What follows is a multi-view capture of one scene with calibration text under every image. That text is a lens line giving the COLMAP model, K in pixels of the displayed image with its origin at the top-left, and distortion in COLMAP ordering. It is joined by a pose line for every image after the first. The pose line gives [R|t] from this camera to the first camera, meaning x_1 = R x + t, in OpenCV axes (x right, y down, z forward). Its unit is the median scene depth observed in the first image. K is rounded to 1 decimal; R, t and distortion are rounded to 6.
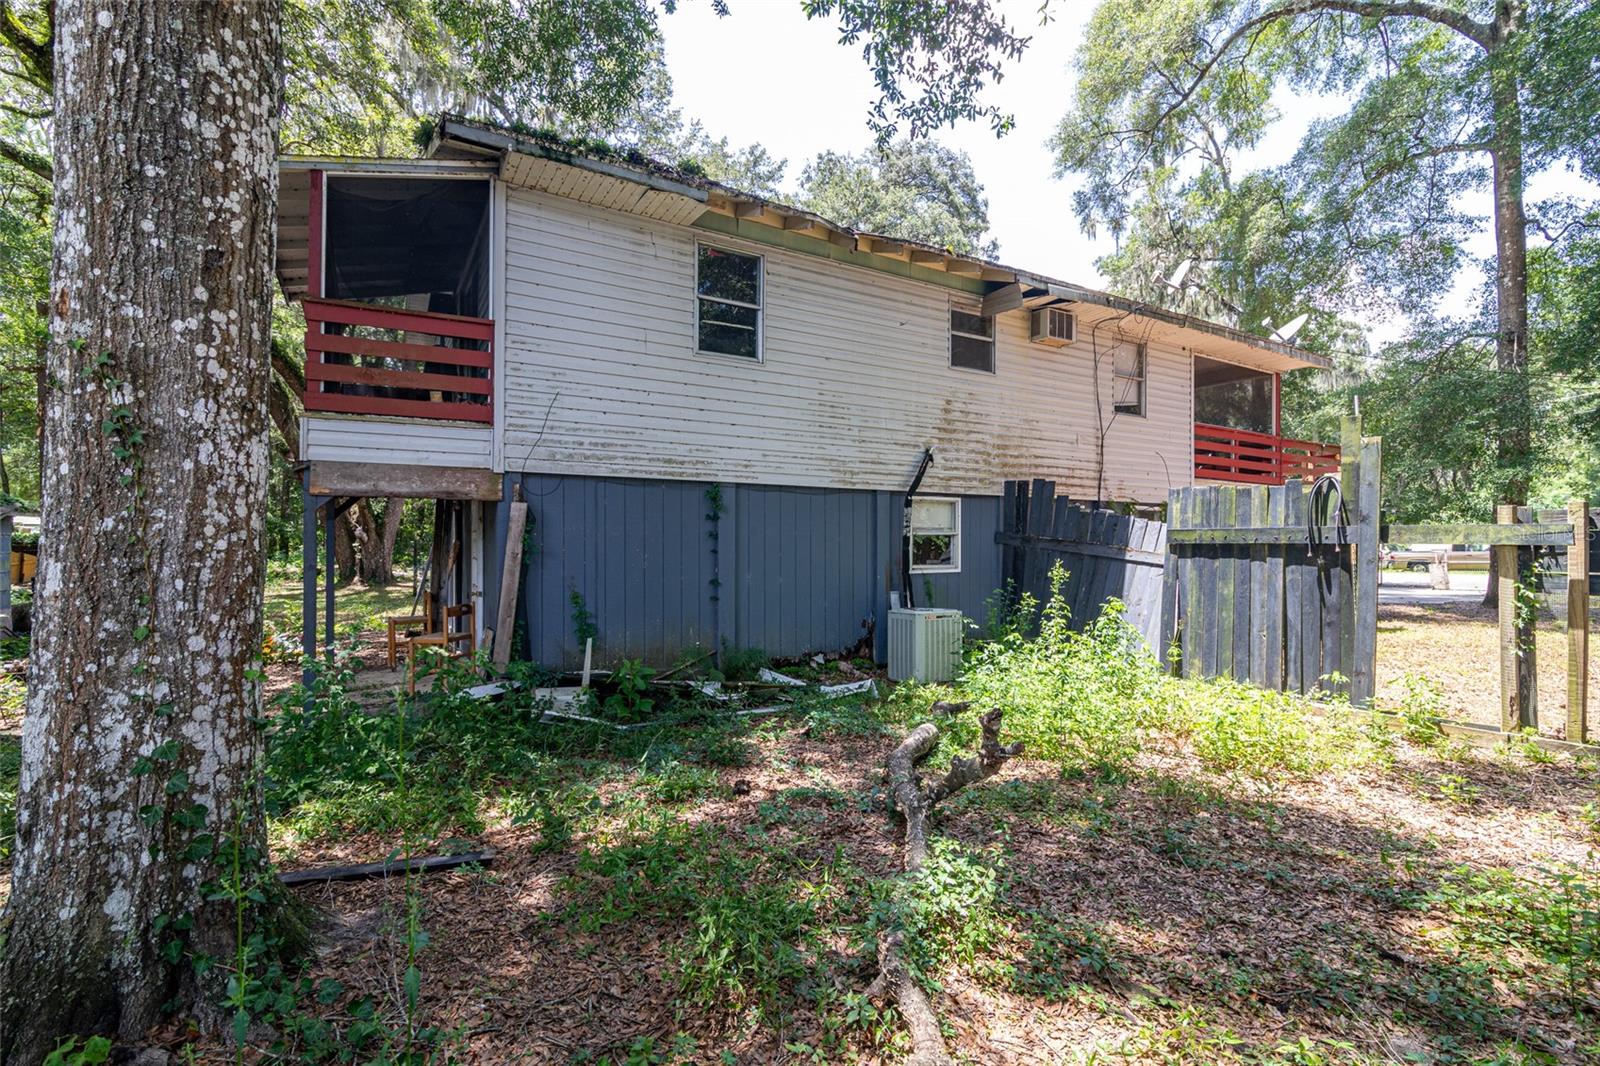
lens RADIAL K [[726.0, 0, 800.3], [0, 726.0, 538.2], [0, 0, 1]] dist [0.000014, -0.001492]
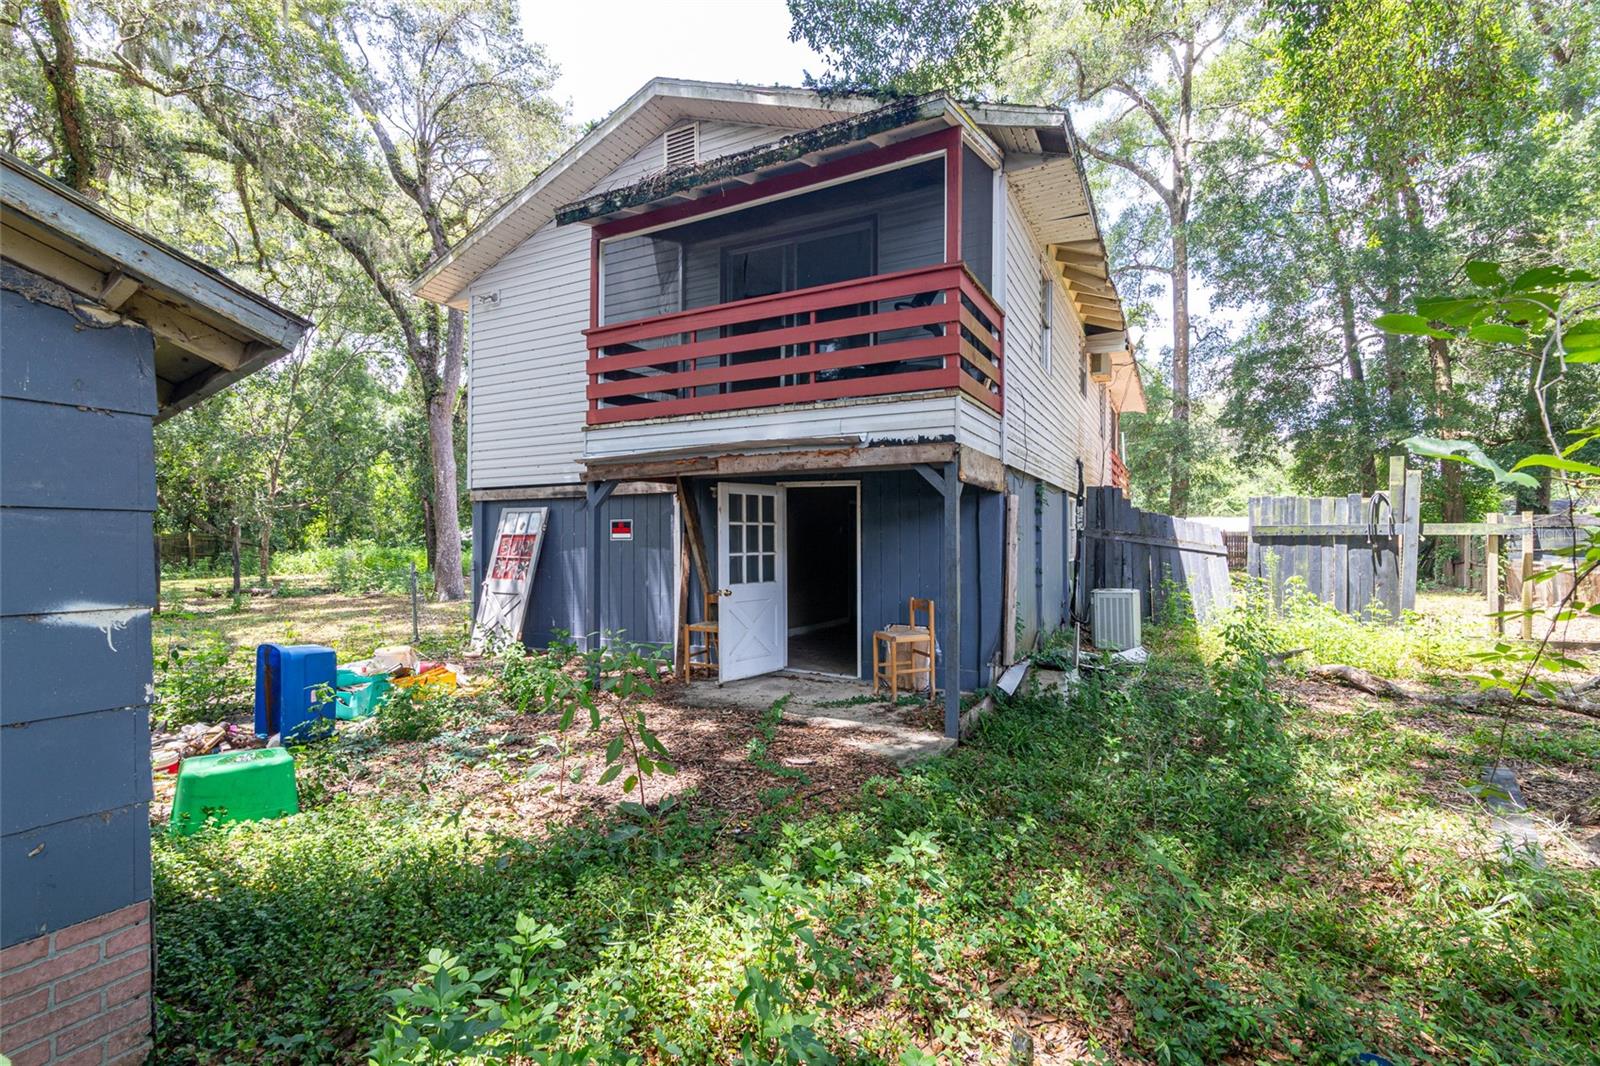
lens RADIAL K [[726.0, 0, 798.6], [0, 726.0, 535.9], [0, 0, 1]] dist [0.000014, -0.001492]
pose [[0.859326, 0.000817, 0.511427, -1.149451], [-0.000058, 0.999999, -0.001499, 0.011494], [-0.511428, 0.001259, 0.859325, 0.262633]]
